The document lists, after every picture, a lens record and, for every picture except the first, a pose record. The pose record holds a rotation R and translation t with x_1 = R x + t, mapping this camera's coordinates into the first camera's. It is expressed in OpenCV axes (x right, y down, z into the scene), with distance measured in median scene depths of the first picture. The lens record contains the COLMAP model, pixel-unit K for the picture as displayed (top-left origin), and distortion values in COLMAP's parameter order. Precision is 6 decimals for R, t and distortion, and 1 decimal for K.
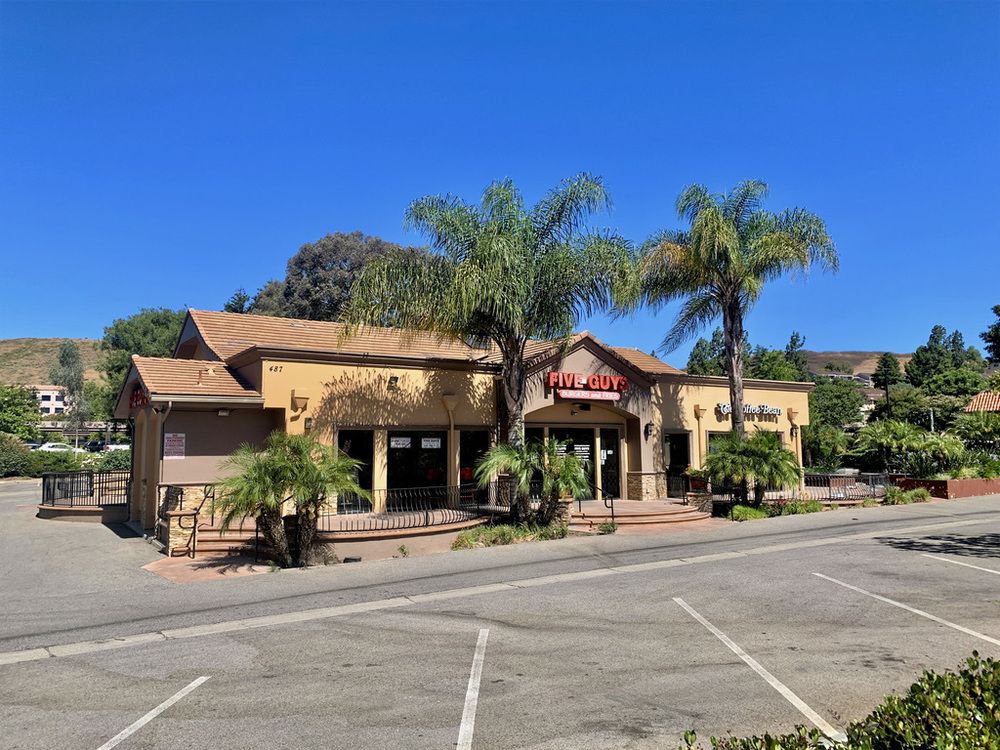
lens RADIAL K [[757.2, 0, 500.0], [0, 757.2, 375.0], [0, 0, 1]] dist [0.032263, -0.004800]
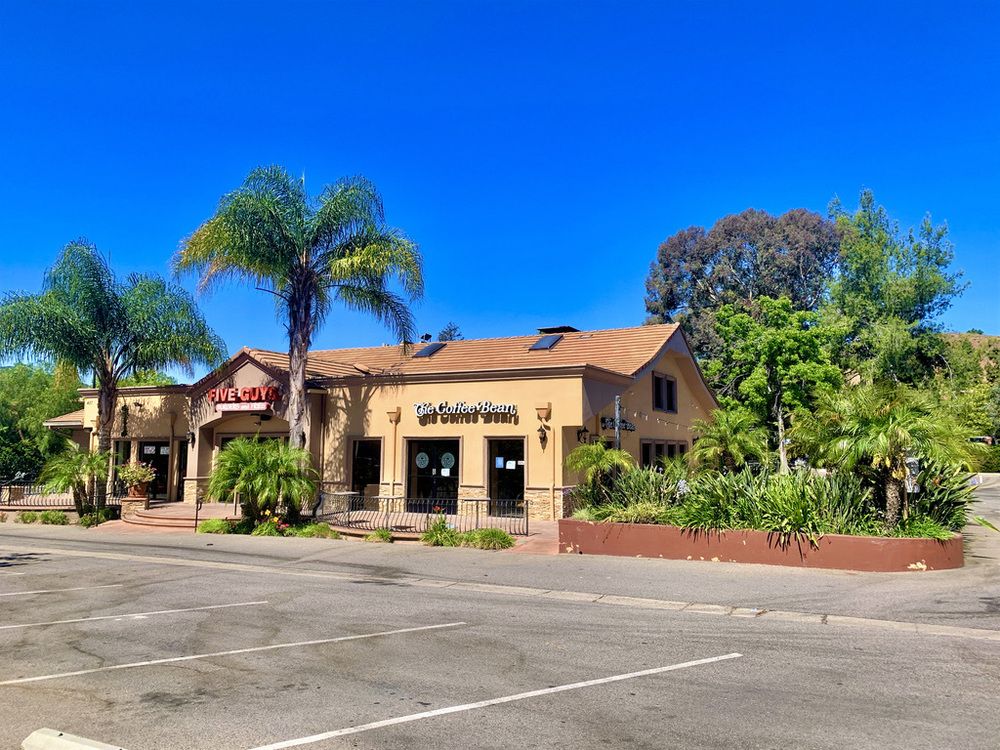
lens RADIAL K [[757.2, 0, 500.0], [0, 757.2, 375.0], [0, 0, 1]] dist [0.032263, -0.004800]
pose [[0.501584, -0.081661, -0.861246, 1.260554], [0.074351, 0.995921, -0.051129, 0.065071], [0.861908, -0.038389, 0.505609, 0.774578]]
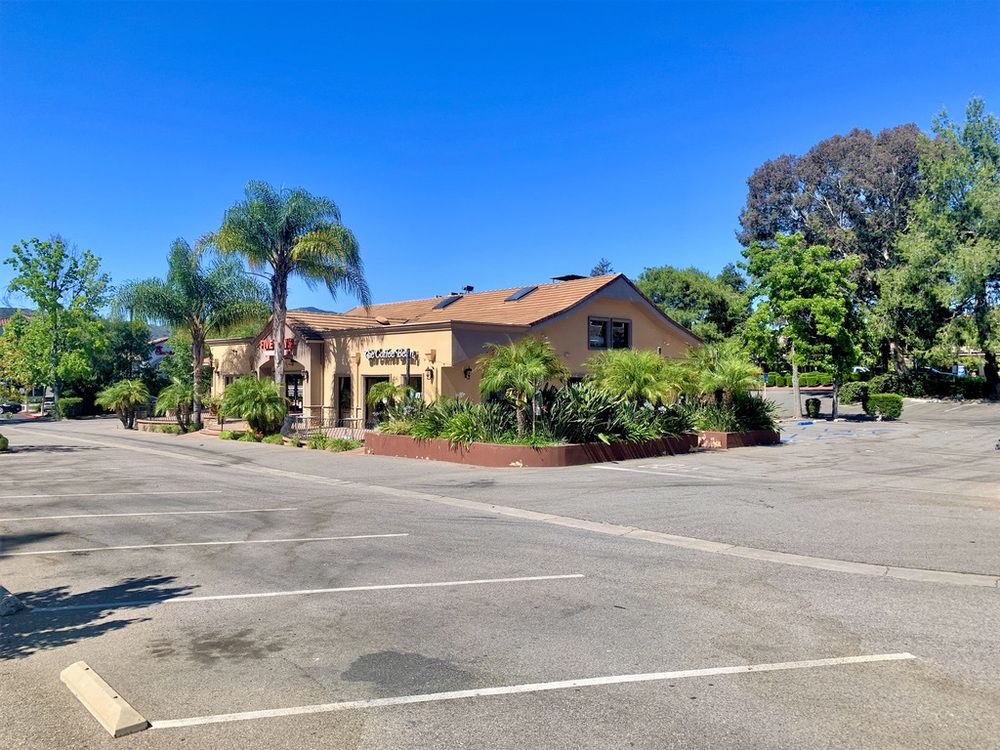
lens RADIAL K [[795.1, 0, 500.0], [0, 795.1, 375.0], [0, 0, 1]] dist [0.027695, -0.002288]
pose [[0.169831, -0.003196, -0.985468, 1.777231], [0.089309, 0.995930, 0.012161, 0.091374], [0.981418, -0.090076, 0.169425, 1.171770]]
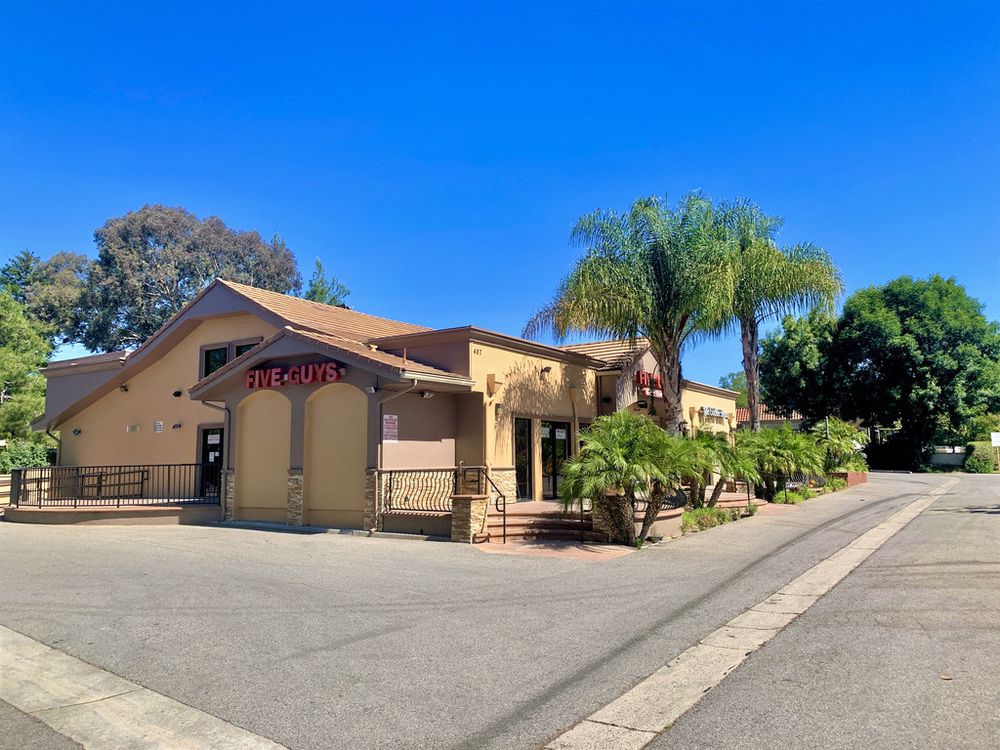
lens RADIAL K [[757.2, 0, 500.0], [0, 757.2, 375.0], [0, 0, 1]] dist [0.032263, -0.004800]
pose [[0.910651, 0.048758, 0.410290, -0.550085], [-0.041811, 0.998790, -0.025893, 0.037507], [-0.411056, 0.006425, 0.911587, 0.092571]]
